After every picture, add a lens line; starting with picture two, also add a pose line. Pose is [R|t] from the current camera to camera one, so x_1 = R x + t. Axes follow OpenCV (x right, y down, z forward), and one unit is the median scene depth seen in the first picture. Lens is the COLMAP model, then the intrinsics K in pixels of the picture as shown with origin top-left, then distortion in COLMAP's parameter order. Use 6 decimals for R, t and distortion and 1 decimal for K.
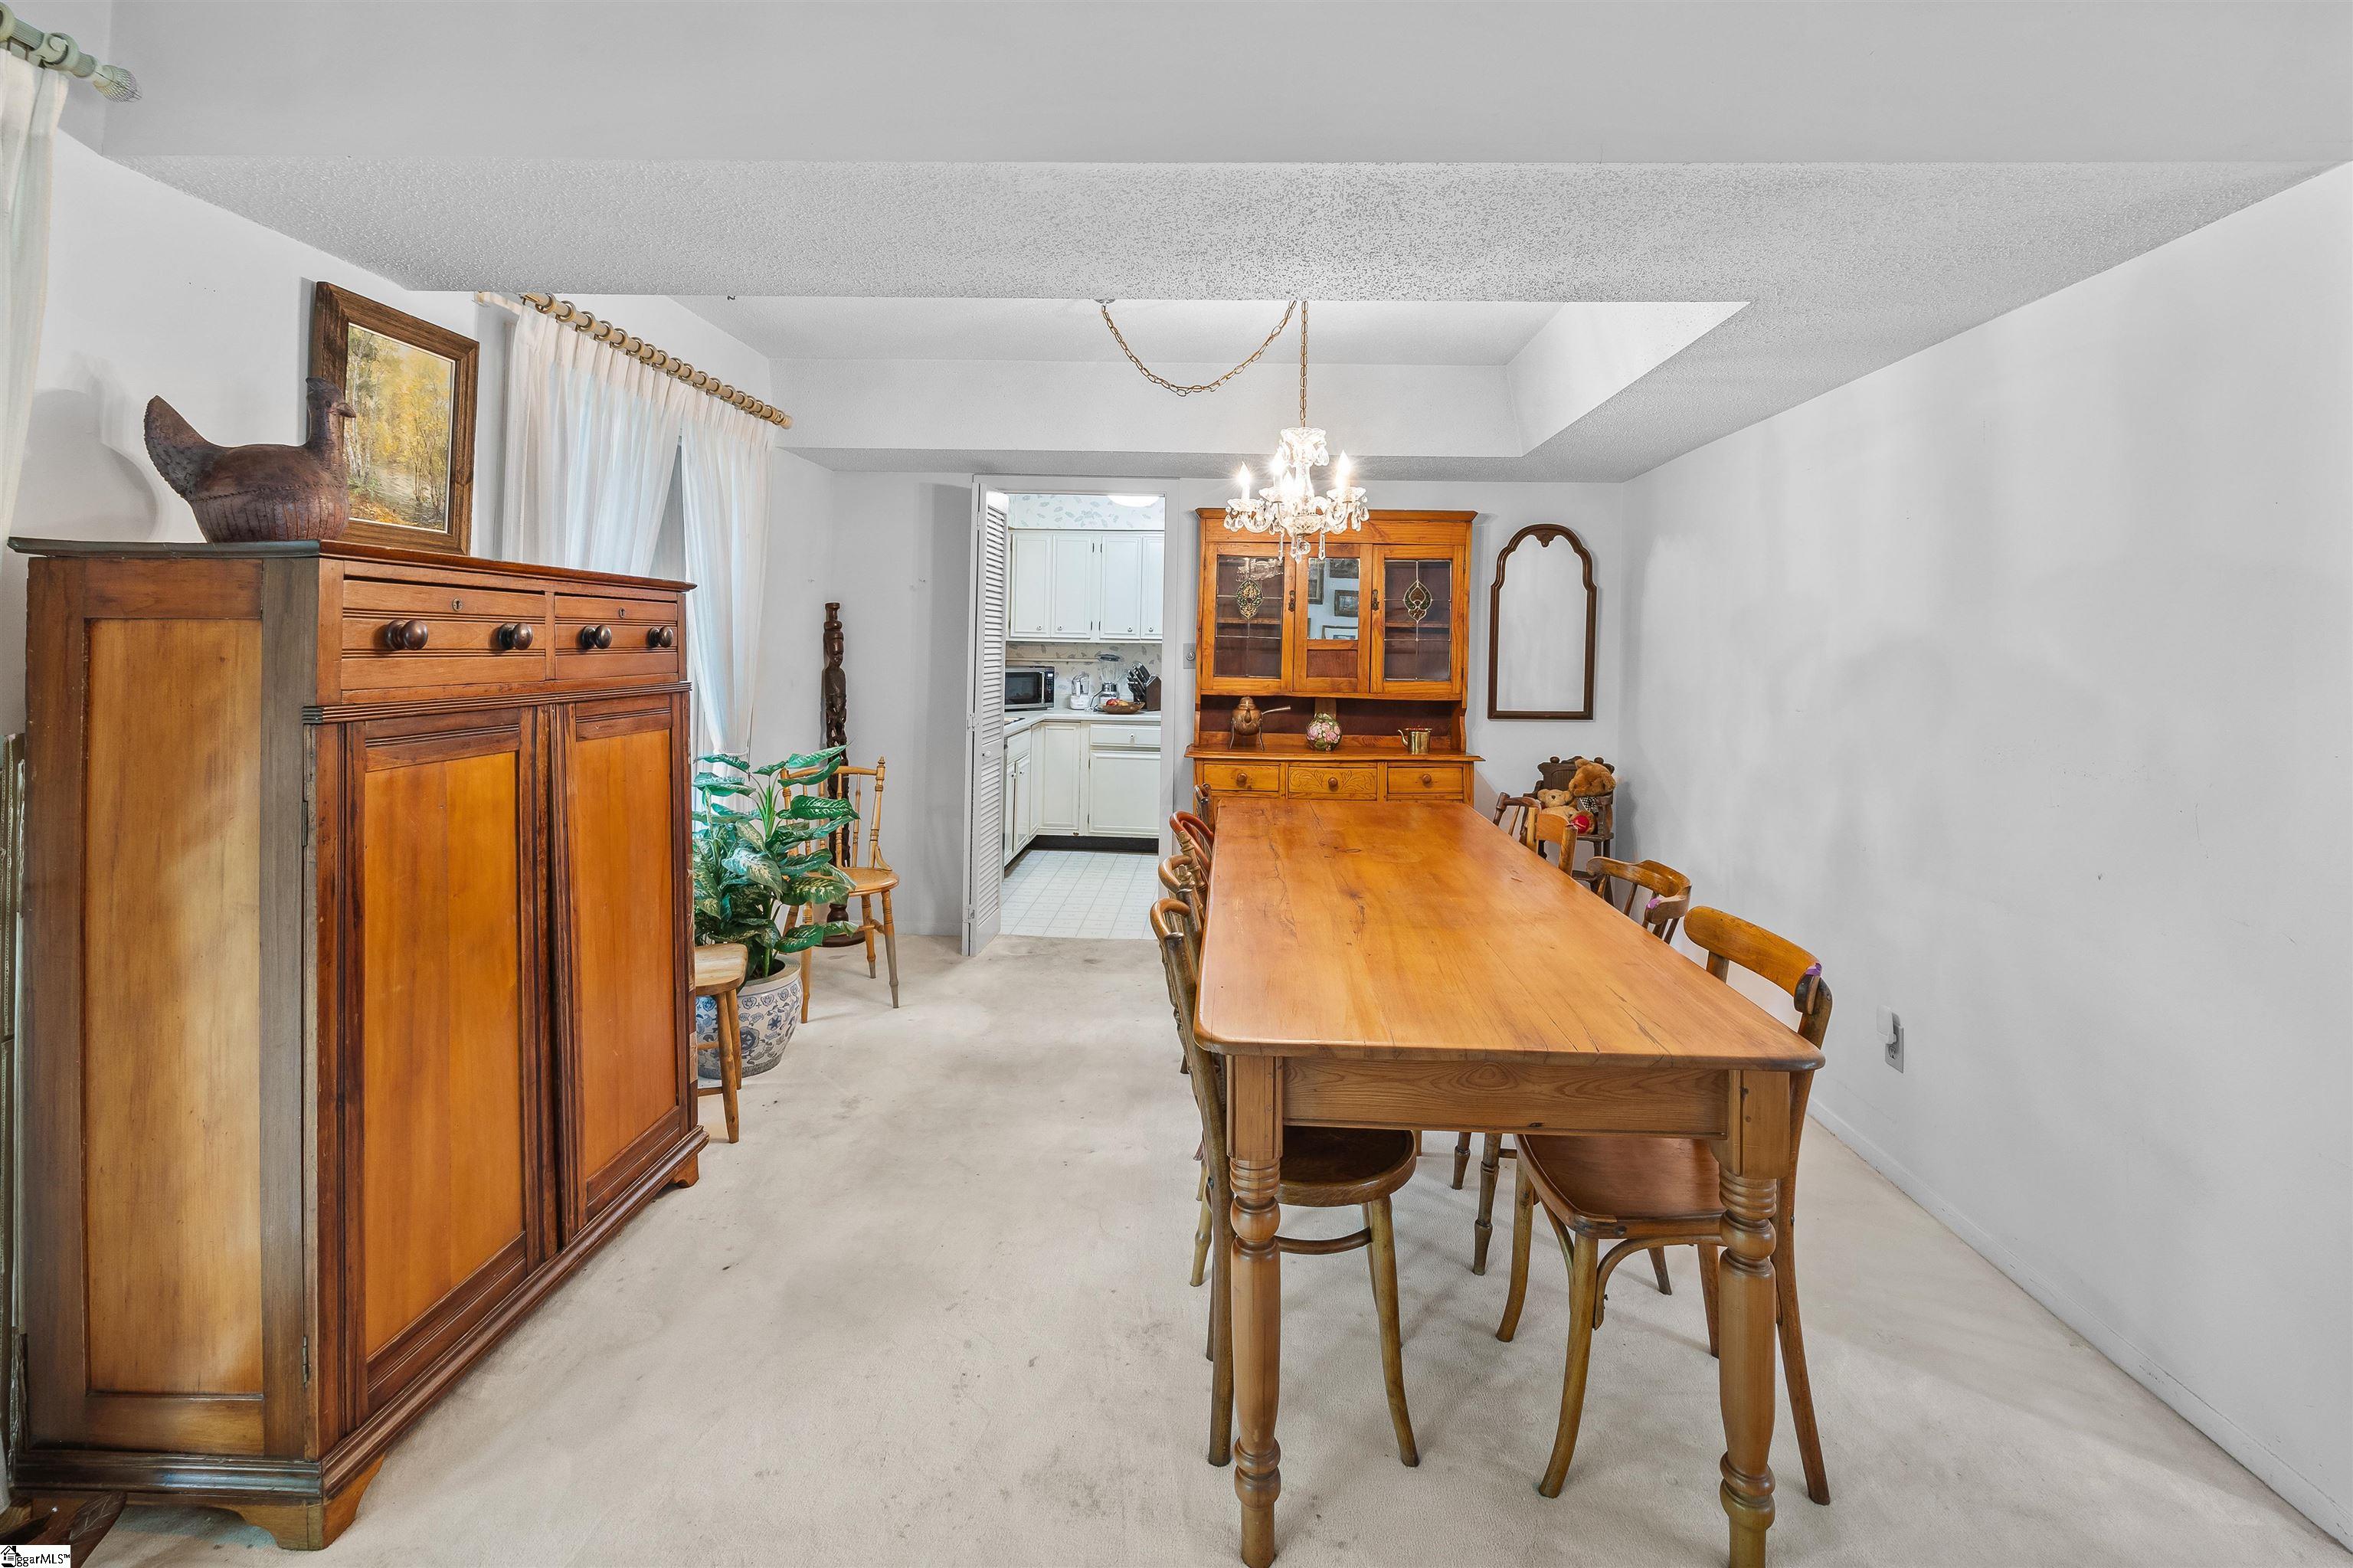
lens RADIAL K [[1062.8, 0, 1180.5], [0, 1062.8, 639.9], [0, 0, 1]] dist [-0.002212, -0.000615]
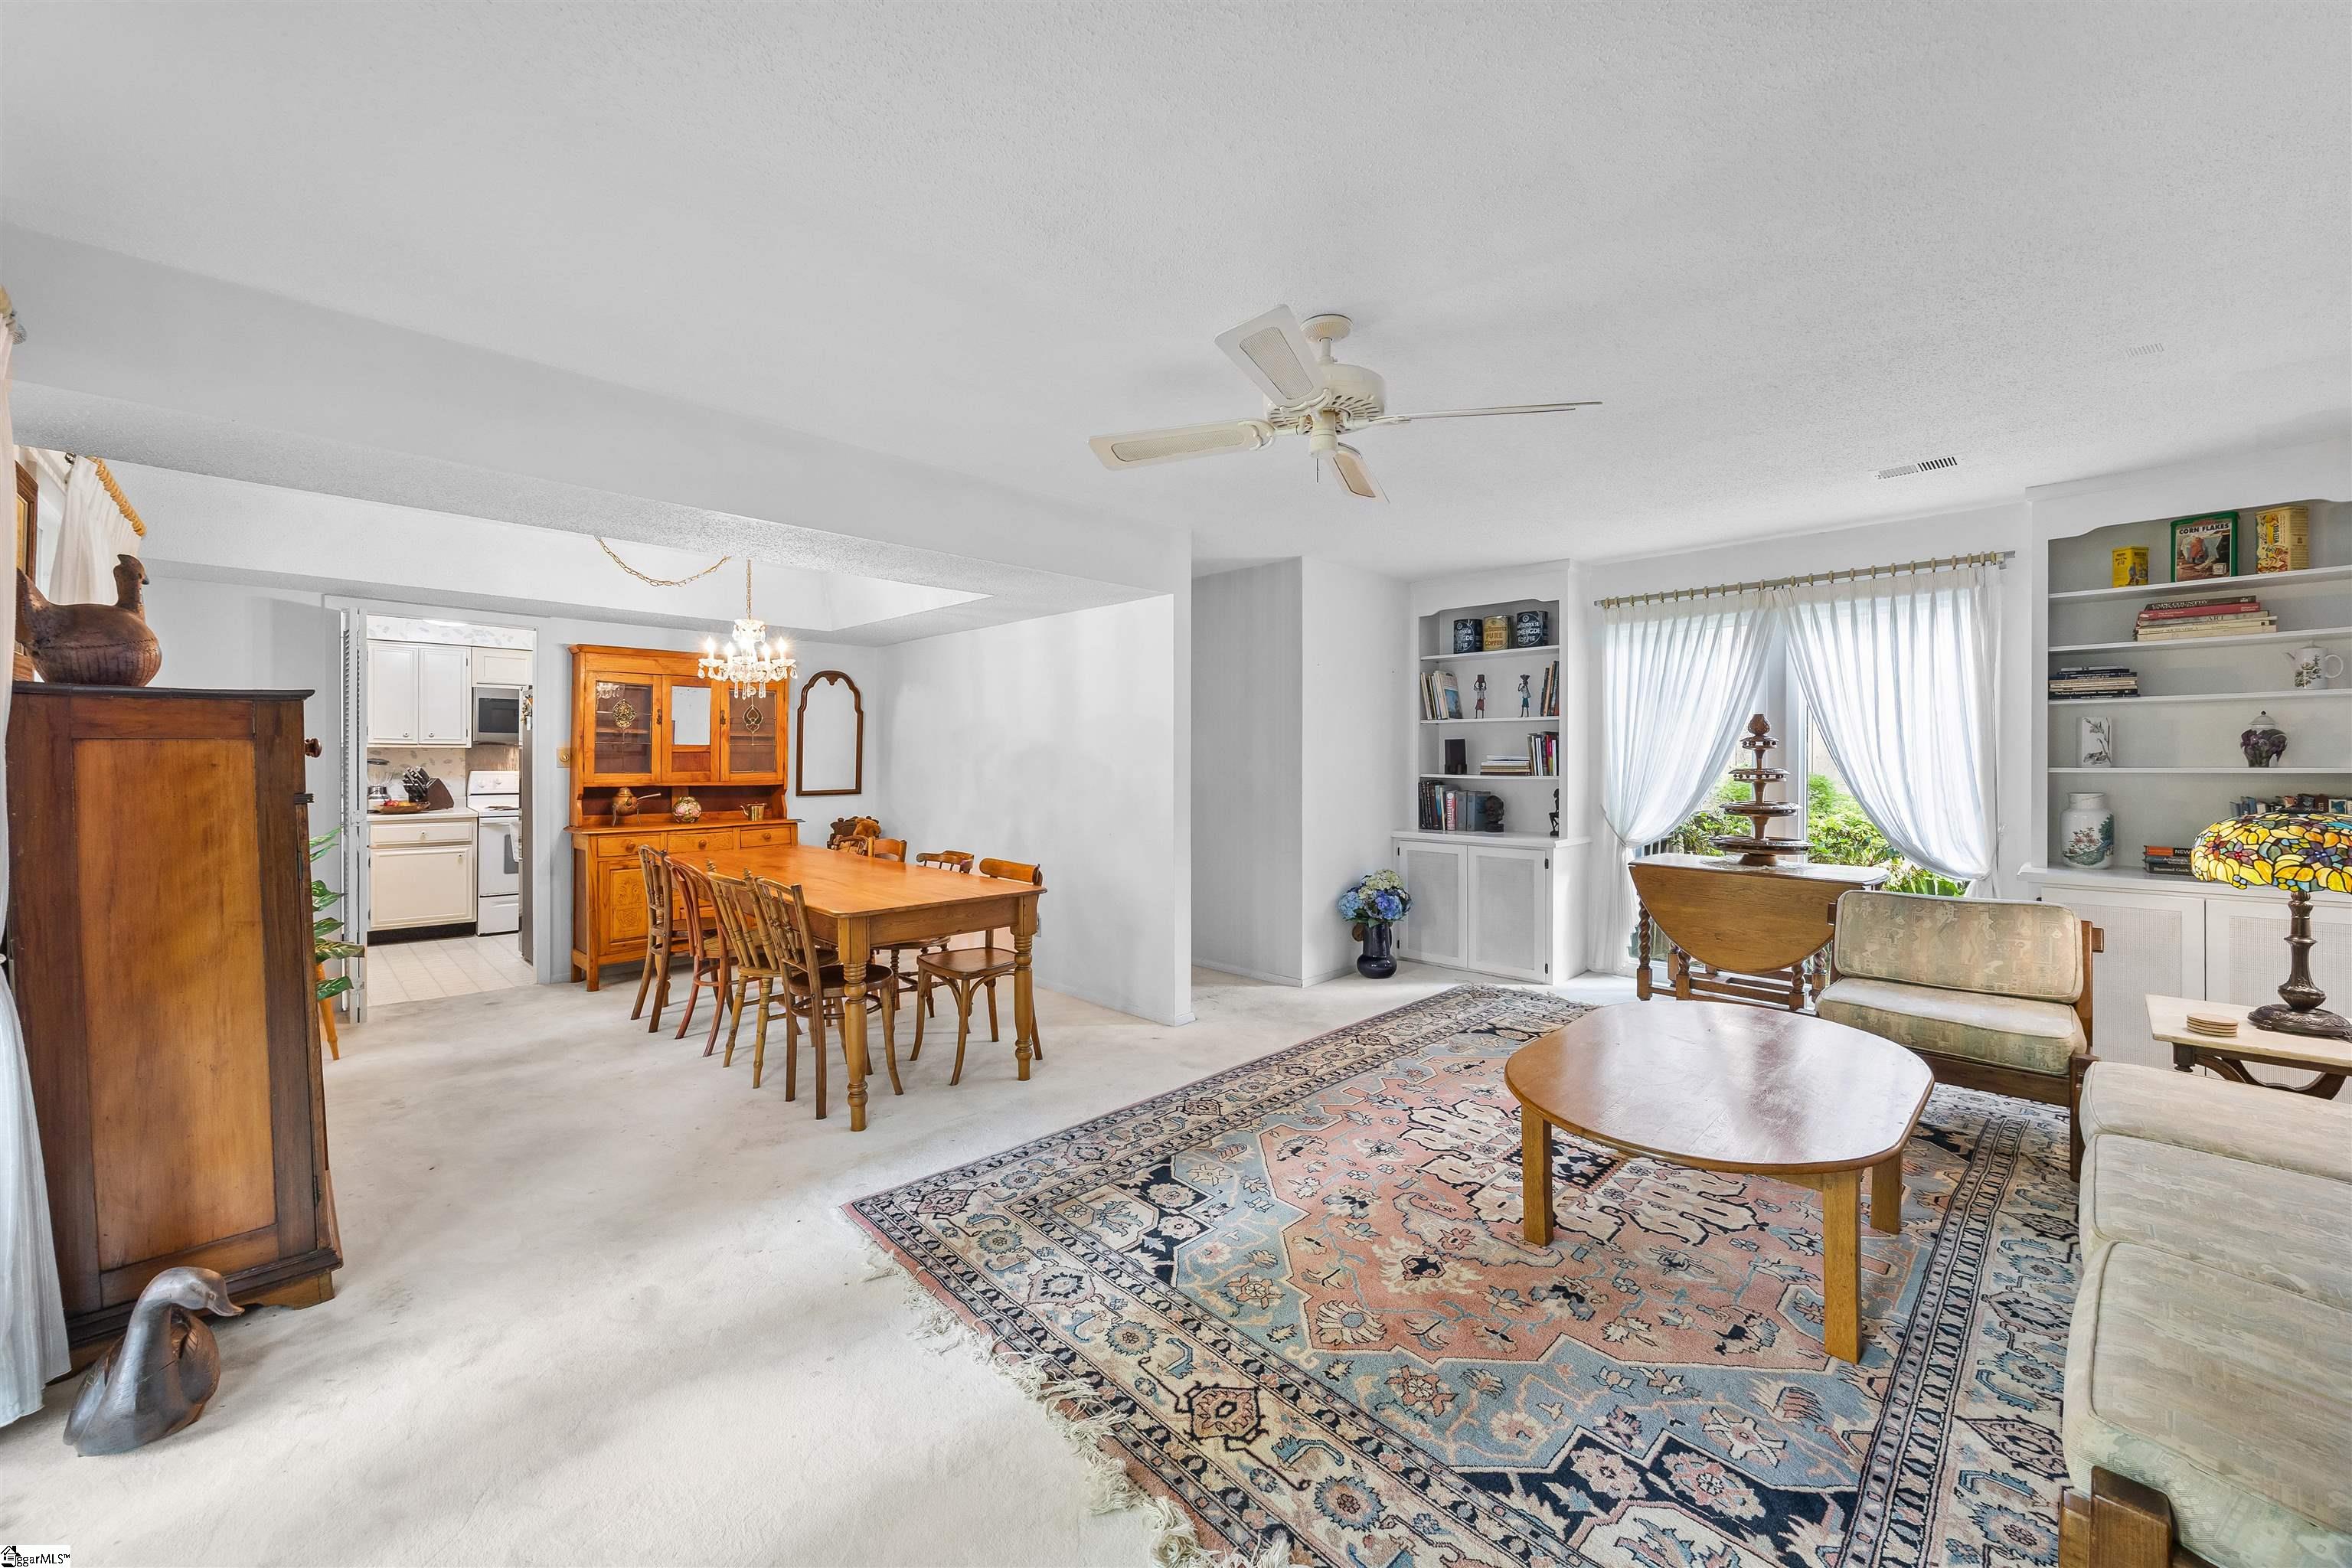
lens RADIAL K [[926.1, 0, 1185.2], [0, 926.1, 767.0], [0, 0, 1]] dist [-0.005654, 0.000507]
pose [[0.675245, -0.020876, 0.737298, -0.326074], [-0.000267, 0.999592, 0.028547, -0.006108], [-0.737594, -0.019473, 0.674964, -0.322793]]
